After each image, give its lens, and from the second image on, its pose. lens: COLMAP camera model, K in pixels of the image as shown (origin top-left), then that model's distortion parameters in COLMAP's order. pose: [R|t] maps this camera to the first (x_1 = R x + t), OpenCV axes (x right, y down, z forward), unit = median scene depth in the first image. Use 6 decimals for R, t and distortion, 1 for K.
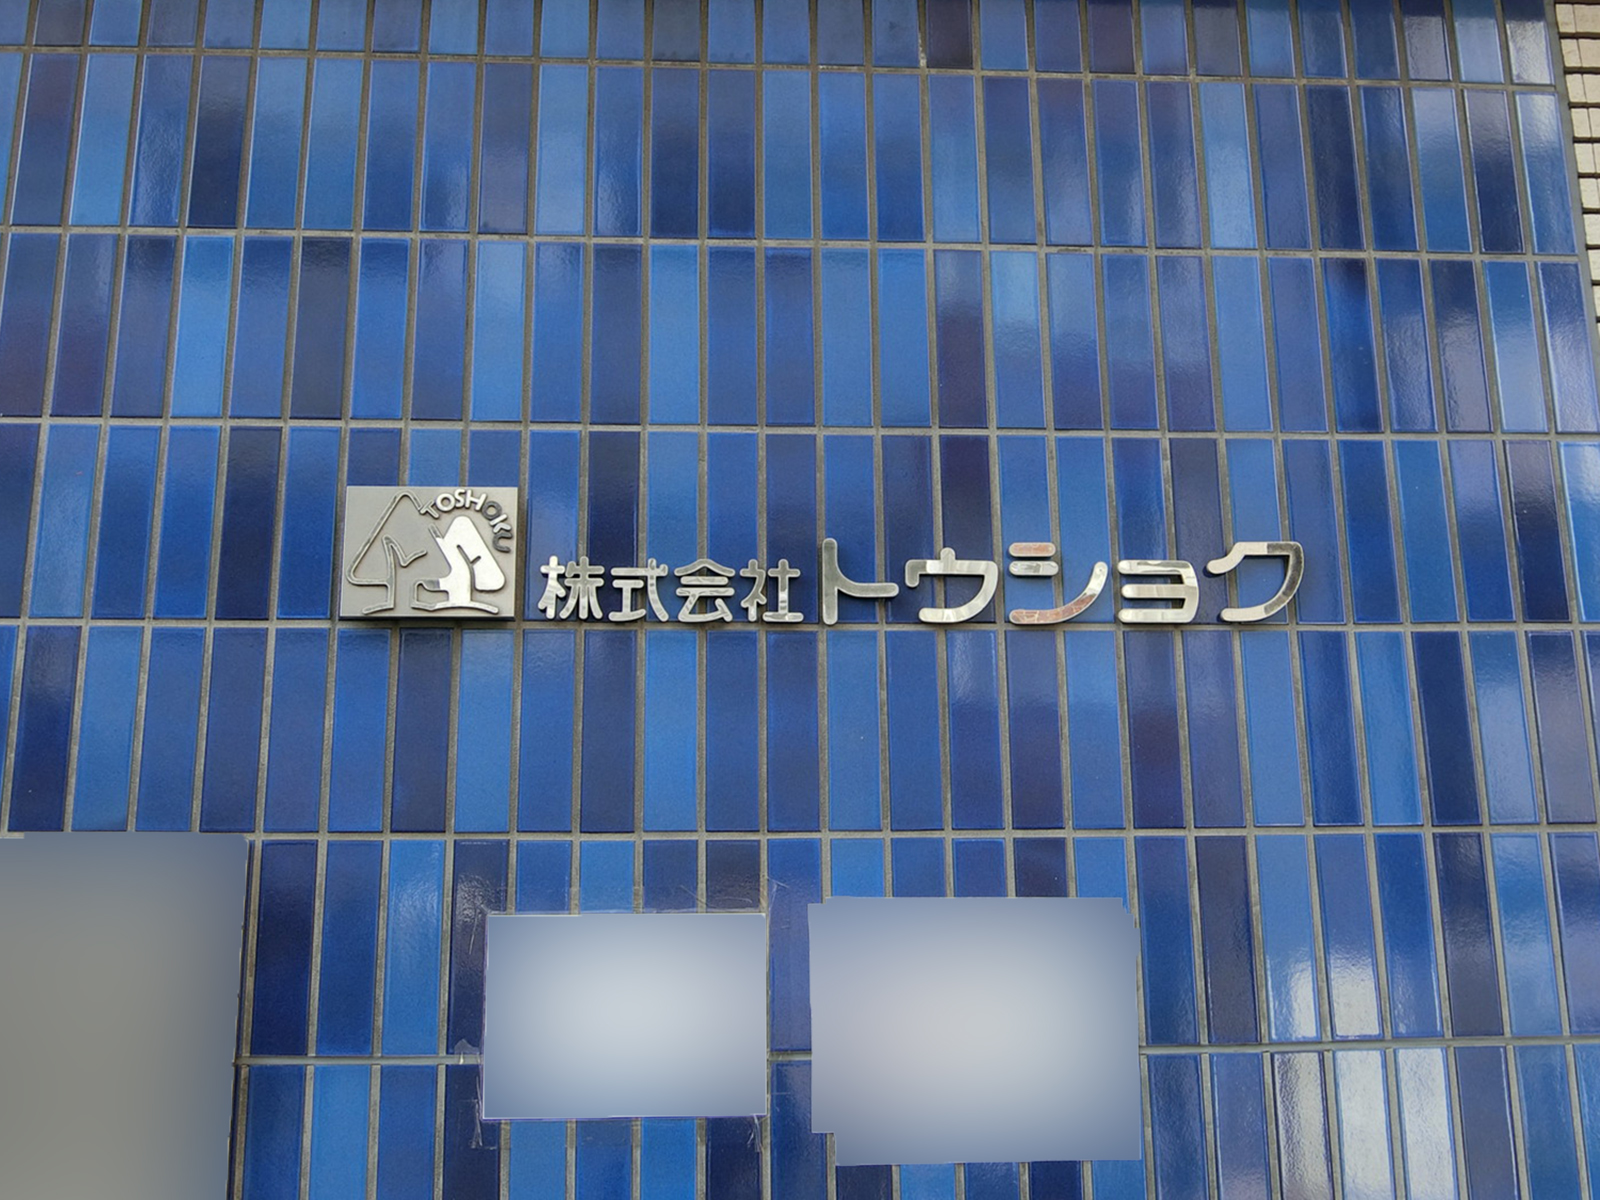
lens RADIAL K [[1573.9, 0, 800.0], [0, 1573.9, 600.0], [0, 0, 1]] dist [0.002772, 0.001152]
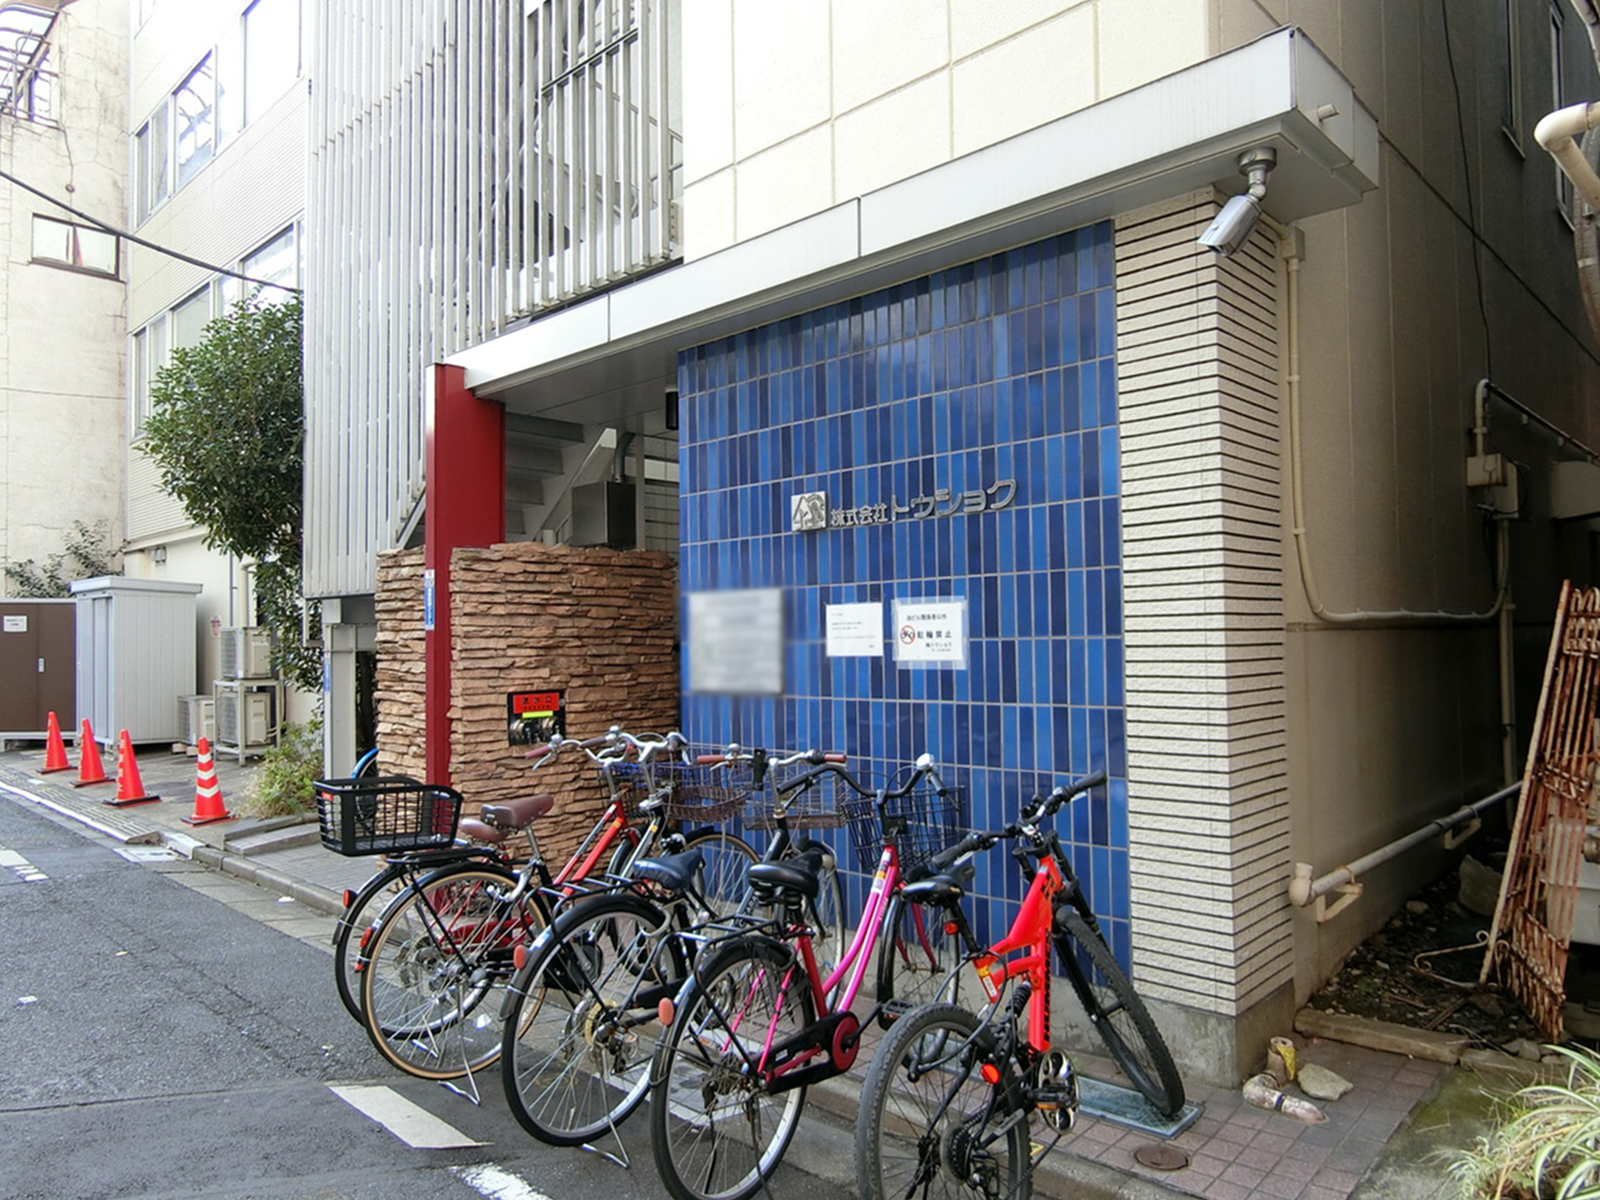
lens RADIAL K [[1060.9, 0, 800.0], [0, 1060.9, 600.0], [0, 0, 1]] dist [-0.000174, -0.000134]
pose [[0.683547, -0.029750, -0.729300, 1.592856], [0.174811, 0.976762, 0.124000, -0.142059], [0.708664, -0.212250, 0.672864, -0.768213]]
